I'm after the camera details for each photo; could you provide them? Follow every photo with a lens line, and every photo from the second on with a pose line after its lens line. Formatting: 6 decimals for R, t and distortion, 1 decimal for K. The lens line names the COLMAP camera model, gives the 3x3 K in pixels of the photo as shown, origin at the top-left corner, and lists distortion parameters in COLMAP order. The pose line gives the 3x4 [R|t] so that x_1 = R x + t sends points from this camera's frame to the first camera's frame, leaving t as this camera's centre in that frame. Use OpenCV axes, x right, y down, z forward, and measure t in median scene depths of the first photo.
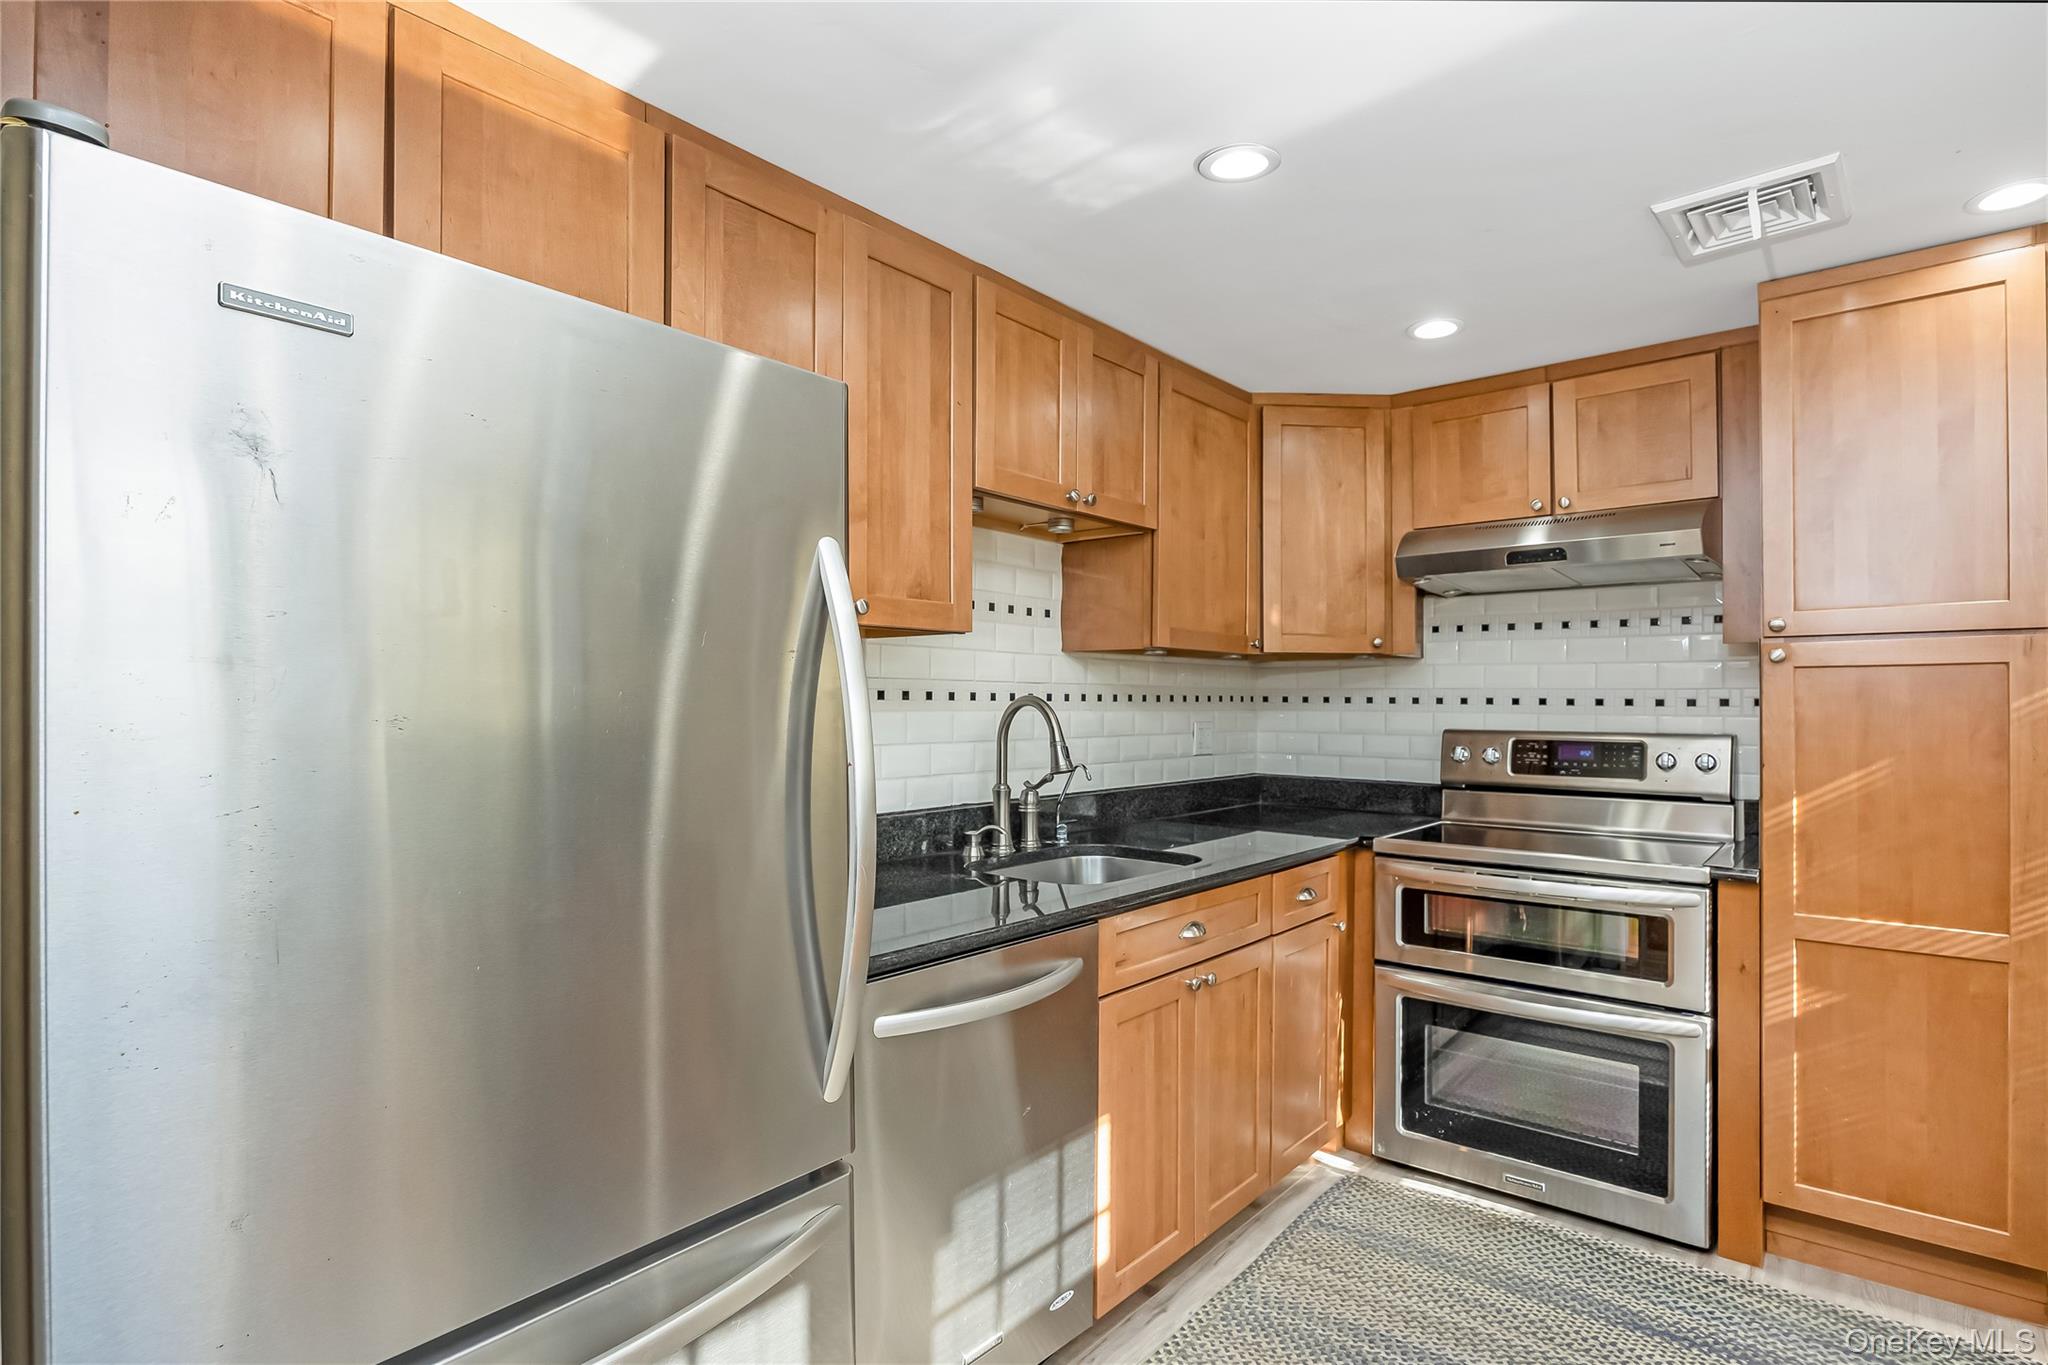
lens RADIAL K [[990.6, 0, 1024.6], [0, 990.6, 706.3], [0, 0, 1]] dist [-0.010044, 0.000461]
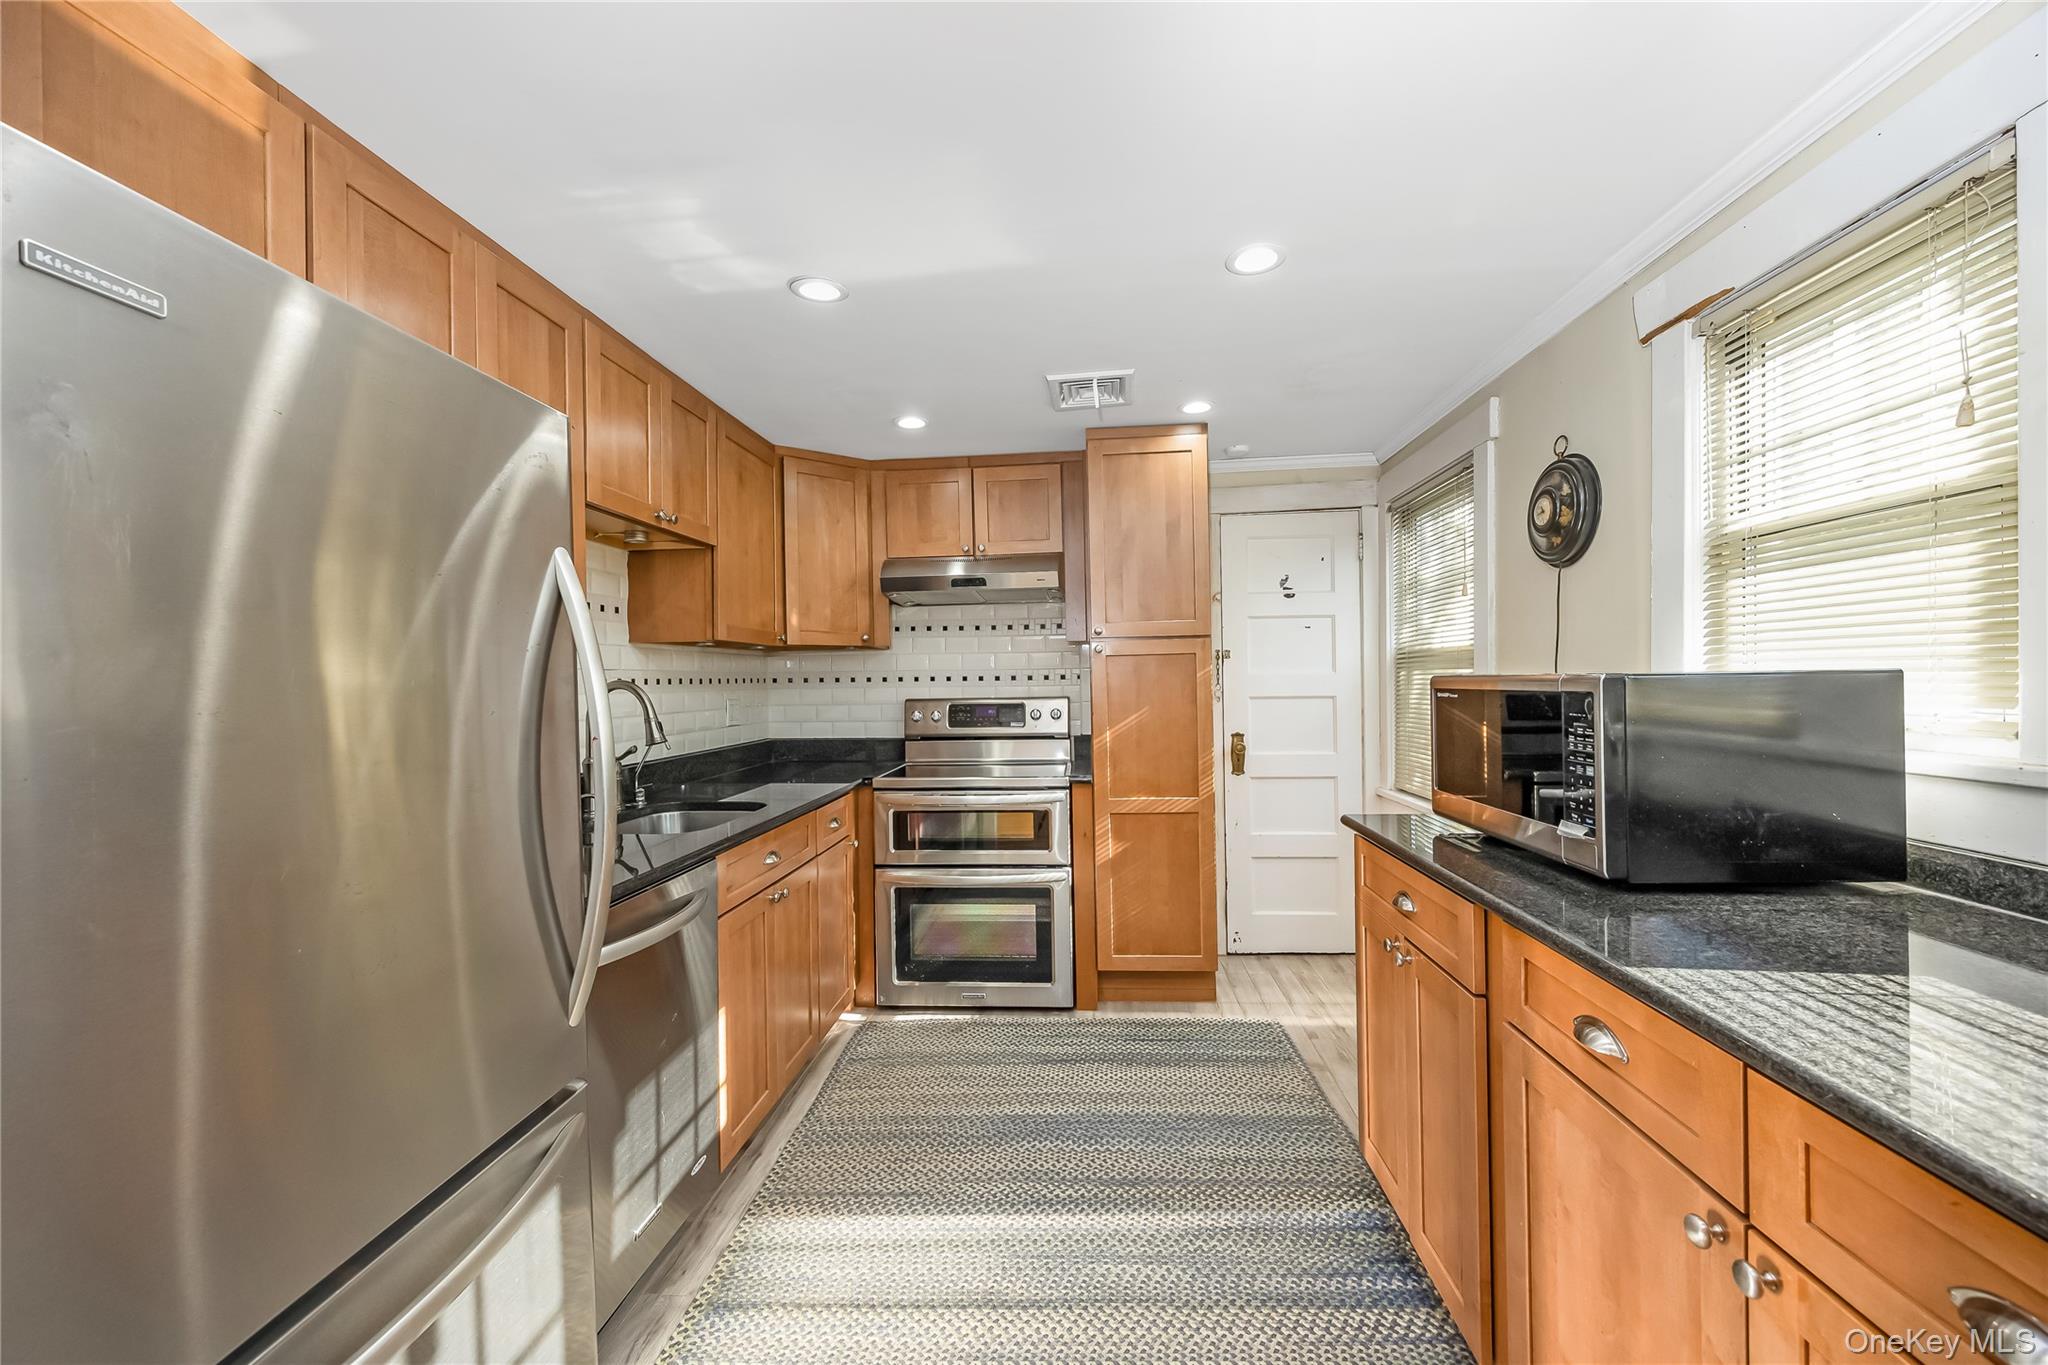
lens RADIAL K [[803.2, 0, 1022.6], [0, 803.2, 687.8], [0, 0, 1]] dist [0.002808, -0.000092]
pose [[0.808771, -0.024262, 0.587623, -0.148567], [0.023872, 0.999680, 0.008419, 0.001372], [-0.587639, 0.007219, 0.809091, -0.046324]]
